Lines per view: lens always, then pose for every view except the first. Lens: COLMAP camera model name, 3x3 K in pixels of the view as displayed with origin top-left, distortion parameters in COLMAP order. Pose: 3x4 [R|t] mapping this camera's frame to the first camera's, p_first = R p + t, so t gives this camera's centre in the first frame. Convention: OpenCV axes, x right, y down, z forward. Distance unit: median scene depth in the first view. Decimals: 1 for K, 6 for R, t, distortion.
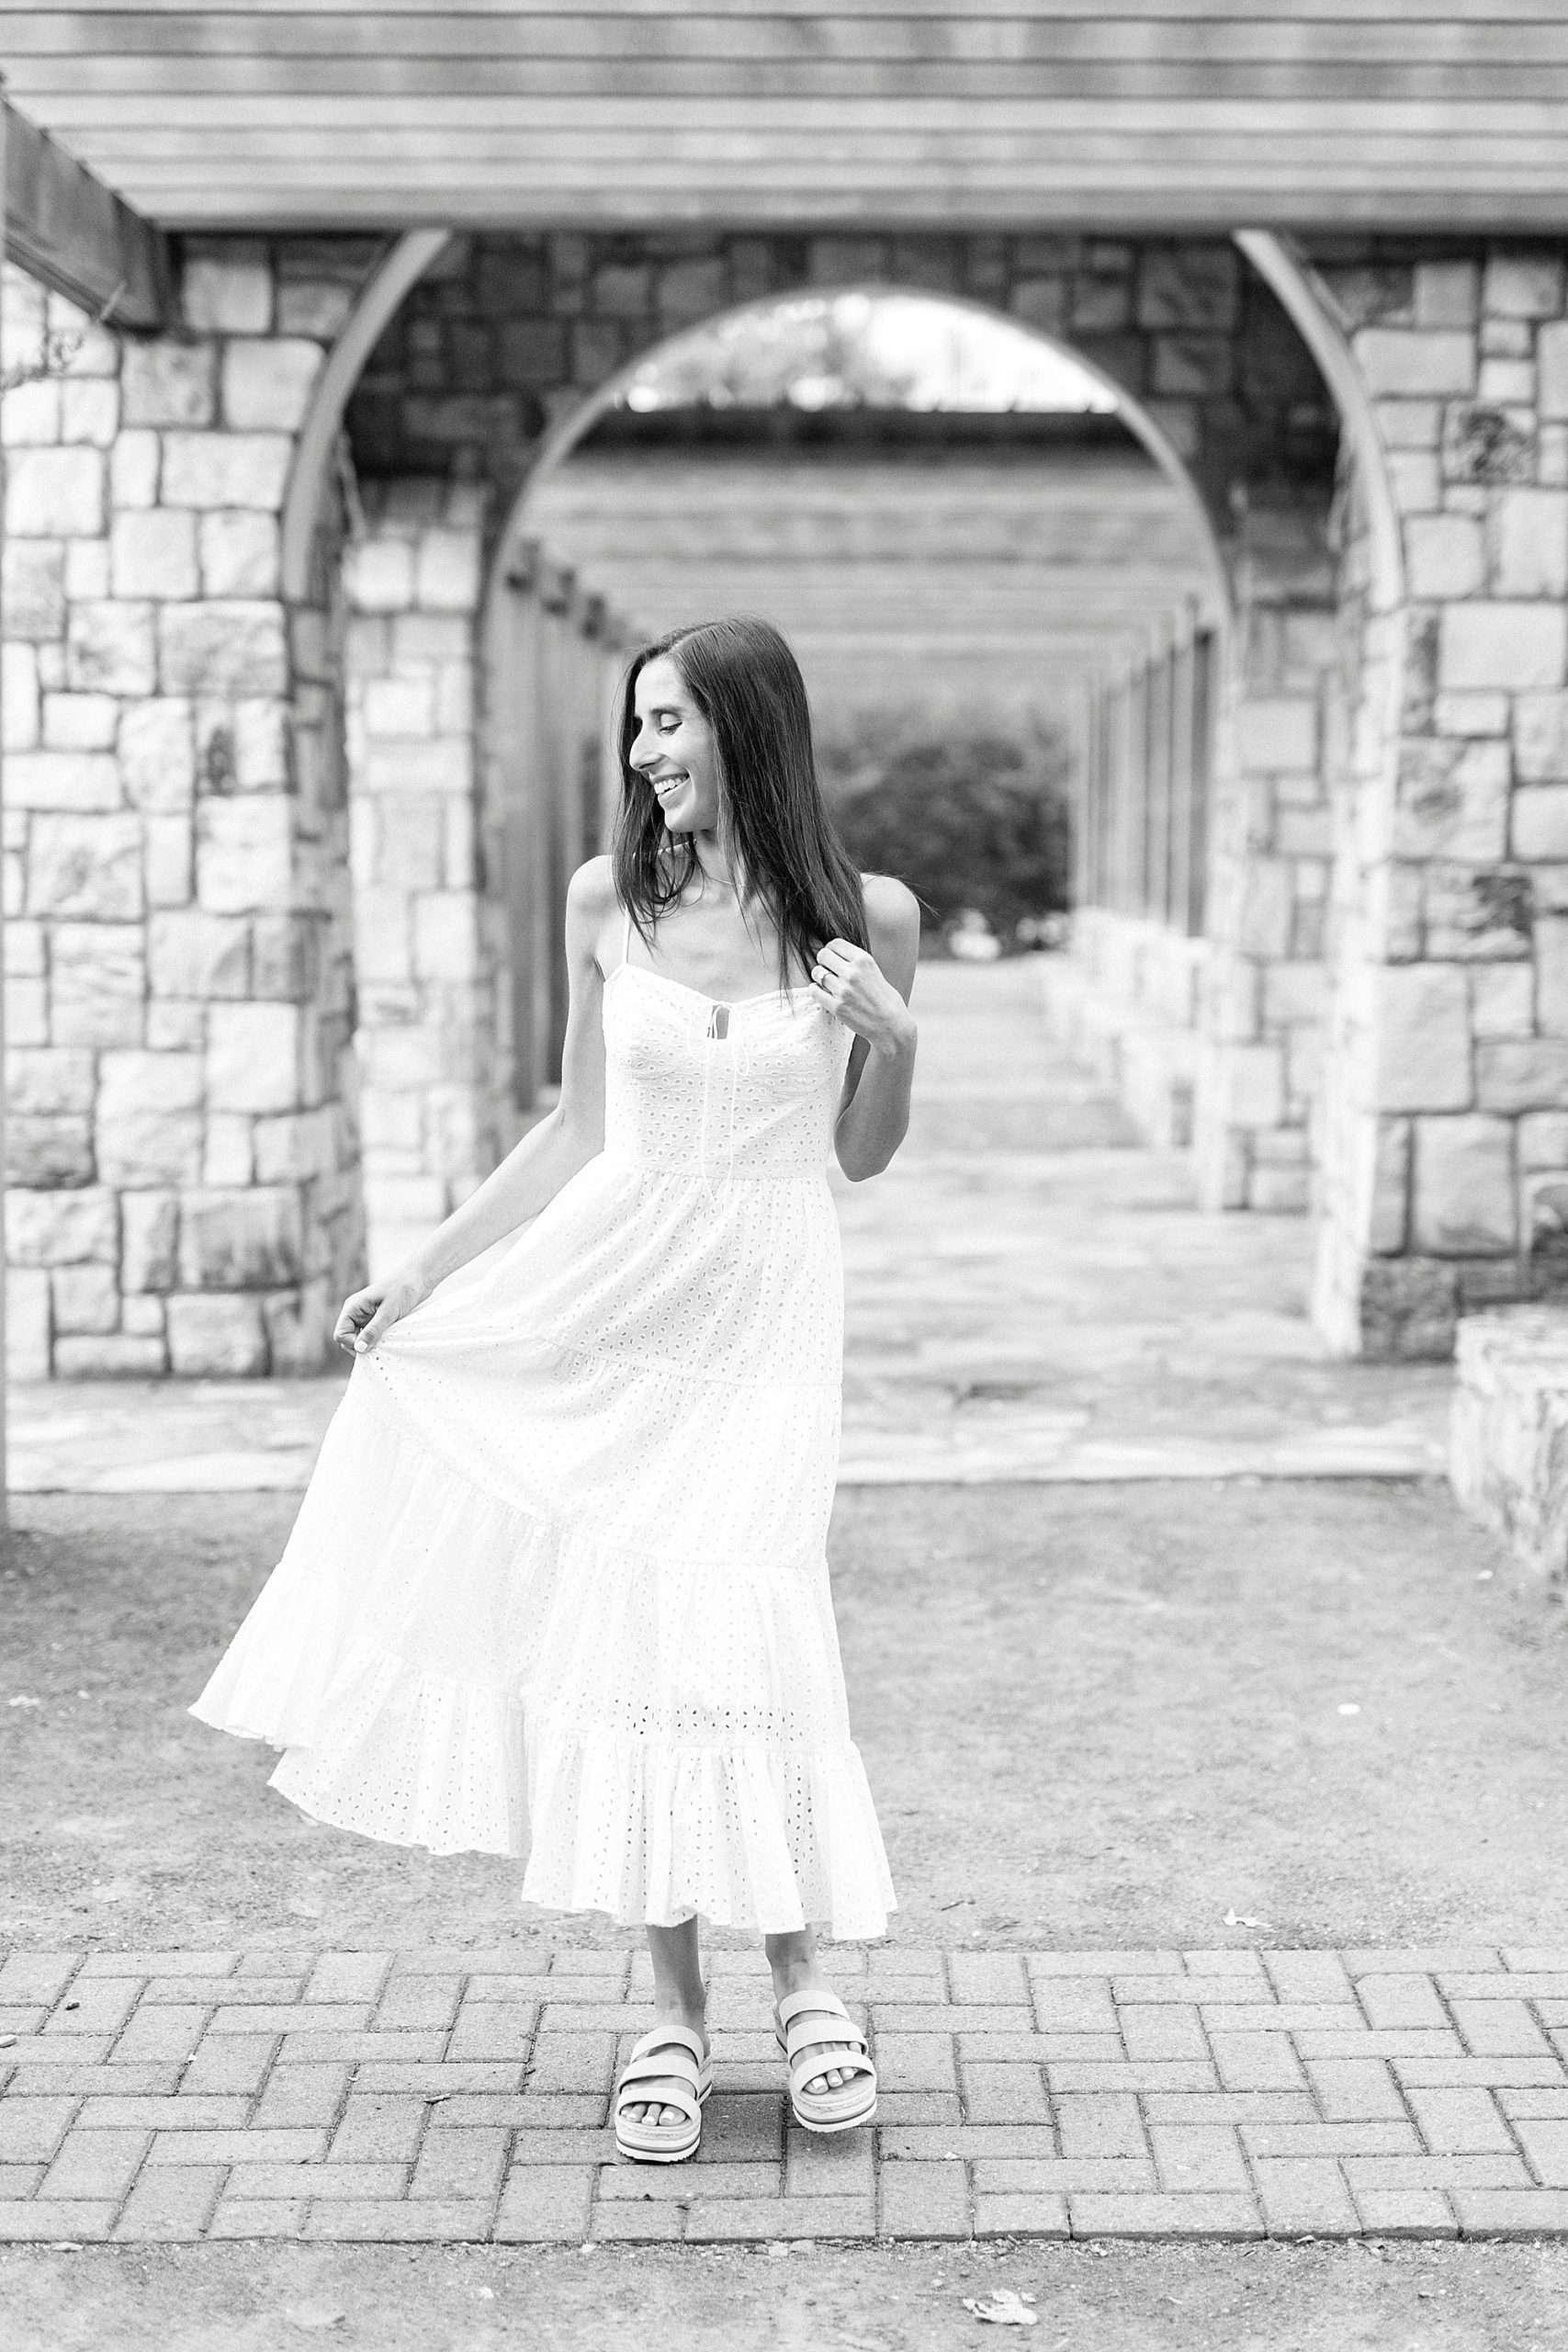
lens RADIAL K [[4153.7, 0, 850.8], [0, 4153.7, 1184.6], [0, 0, 1]] dist [0.013553, -0.008985]
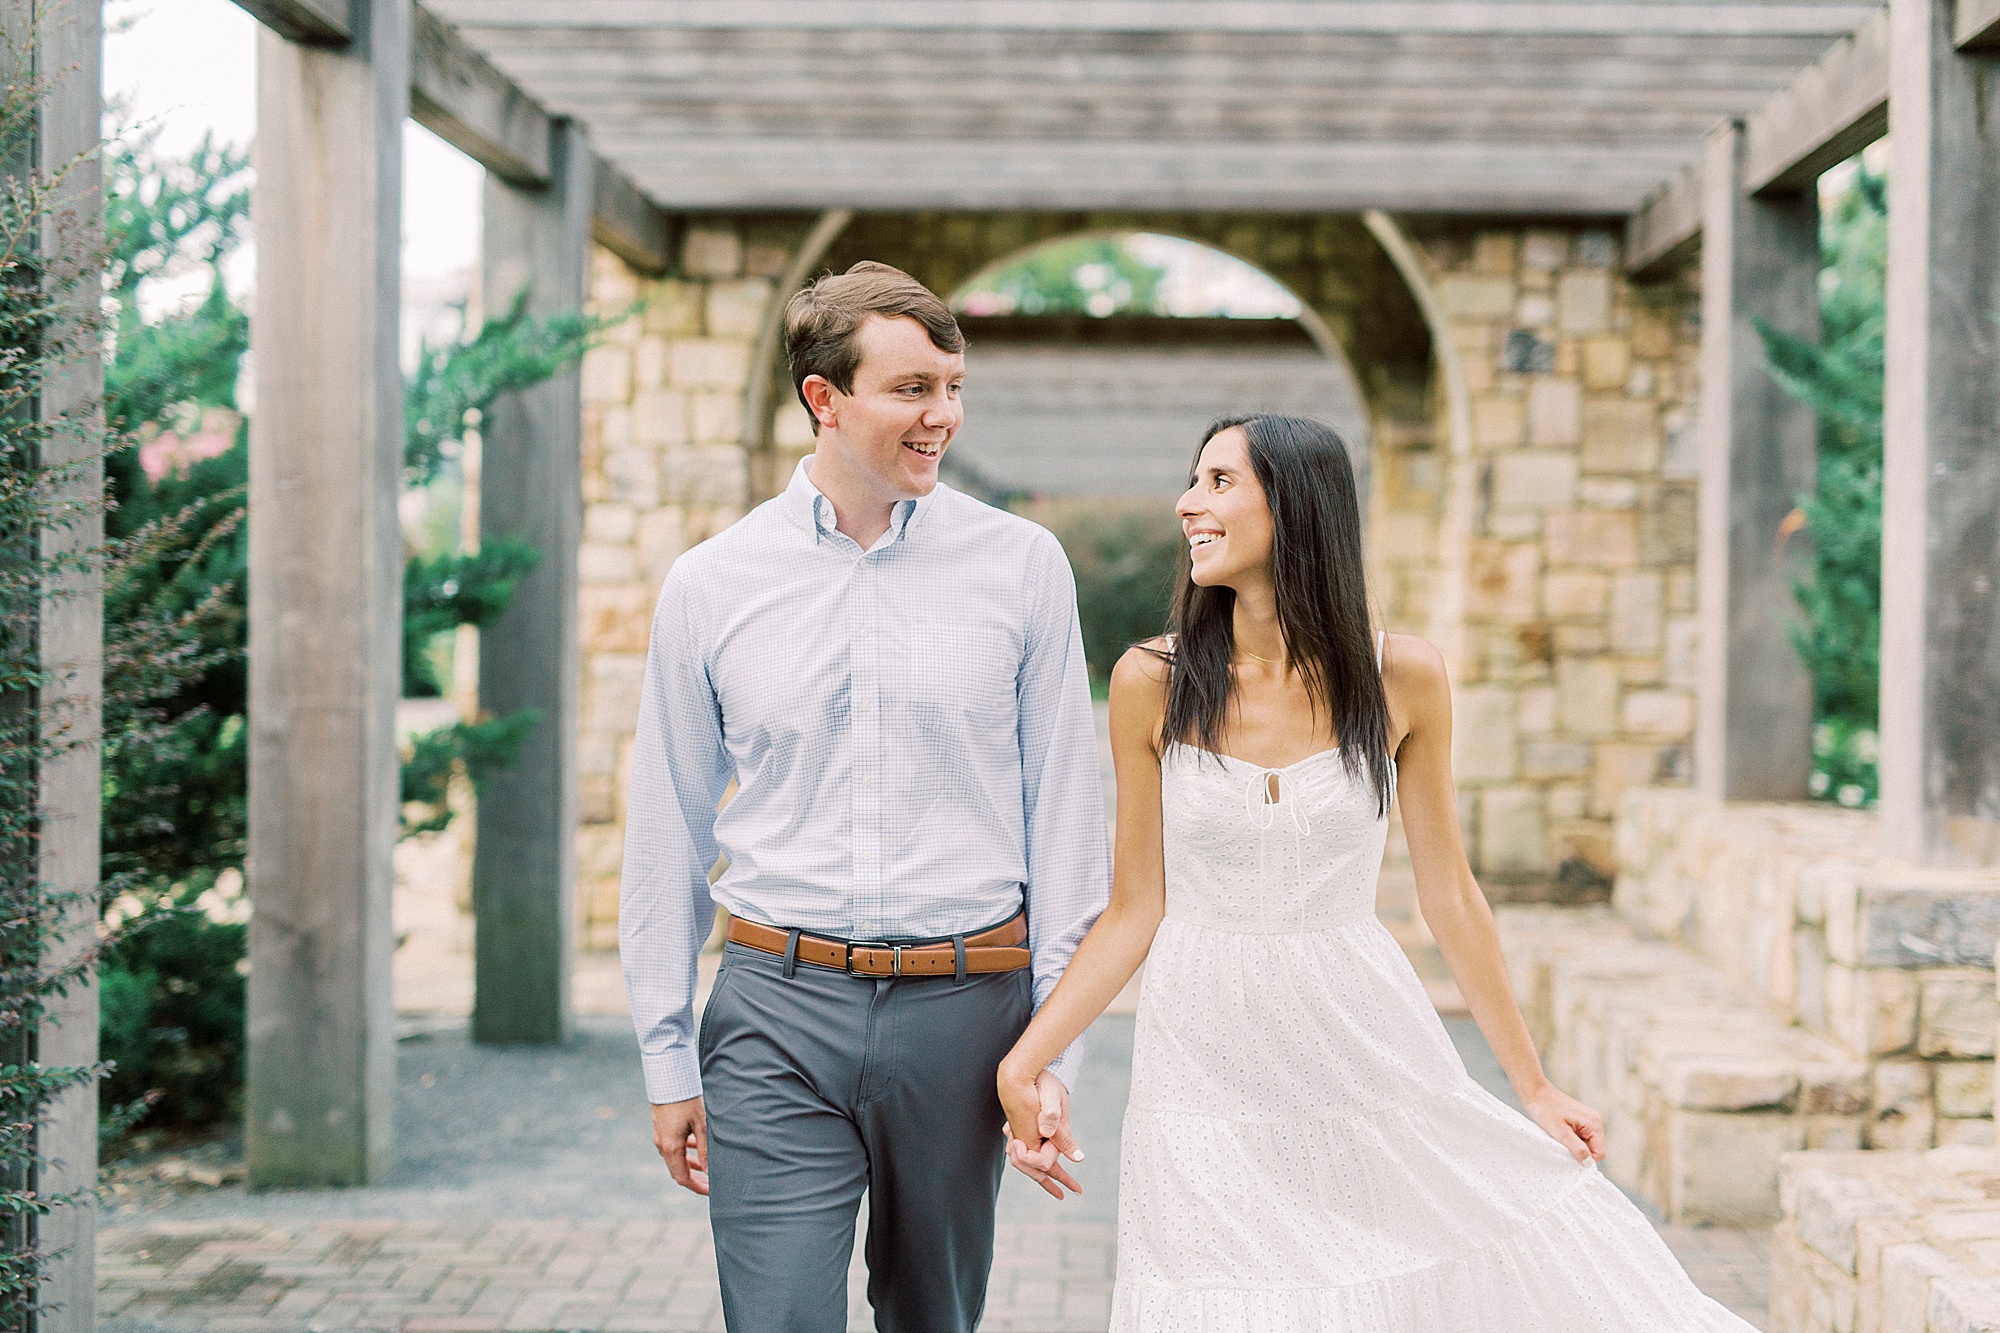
lens RADIAL K [[3926.9, 0, 1067.6], [0, 3926.9, 664.5], [0, 0, 1]] dist [0.012926, -0.001947]
pose [[0.999860, 0.006198, -0.015525, 0.006756], [-0.007324, 0.997268, -0.073508, 0.046443], [0.015027, 0.073611, 0.997174, -0.446638]]
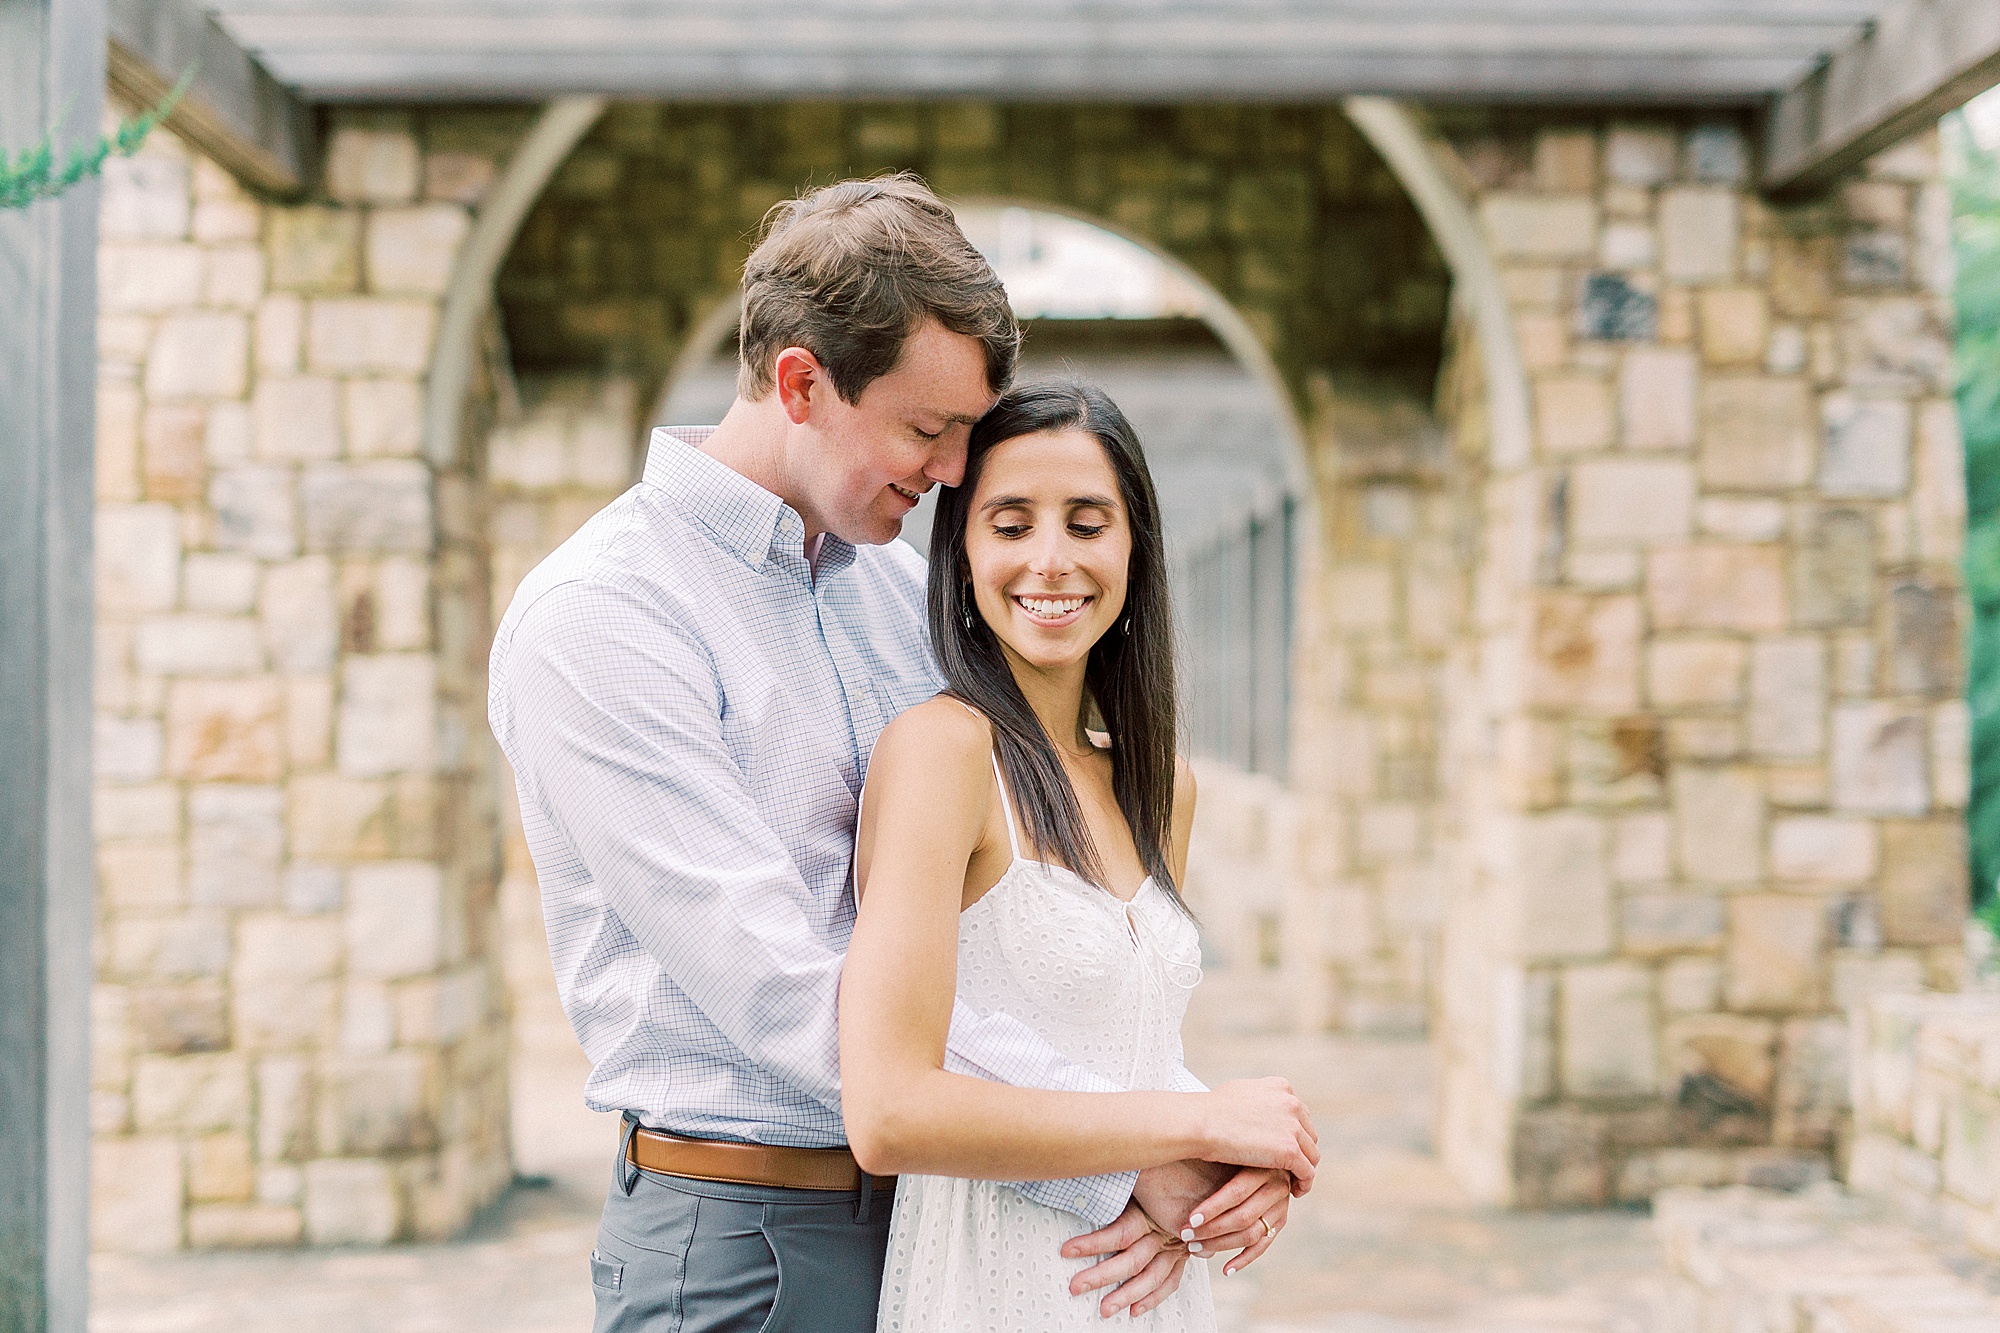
lens RADIAL K [[2760.1, 0, 1000.0], [0, 2760.1, 666.5], [0, 0, 1]] dist [-0.010719, -0.041709]
pose [[0.999272, -0.008157, 0.037260, -0.023547], [0.011651, 0.995453, -0.094537, -0.026924], [-0.036320, 0.094902, 0.994824, 0.336212]]
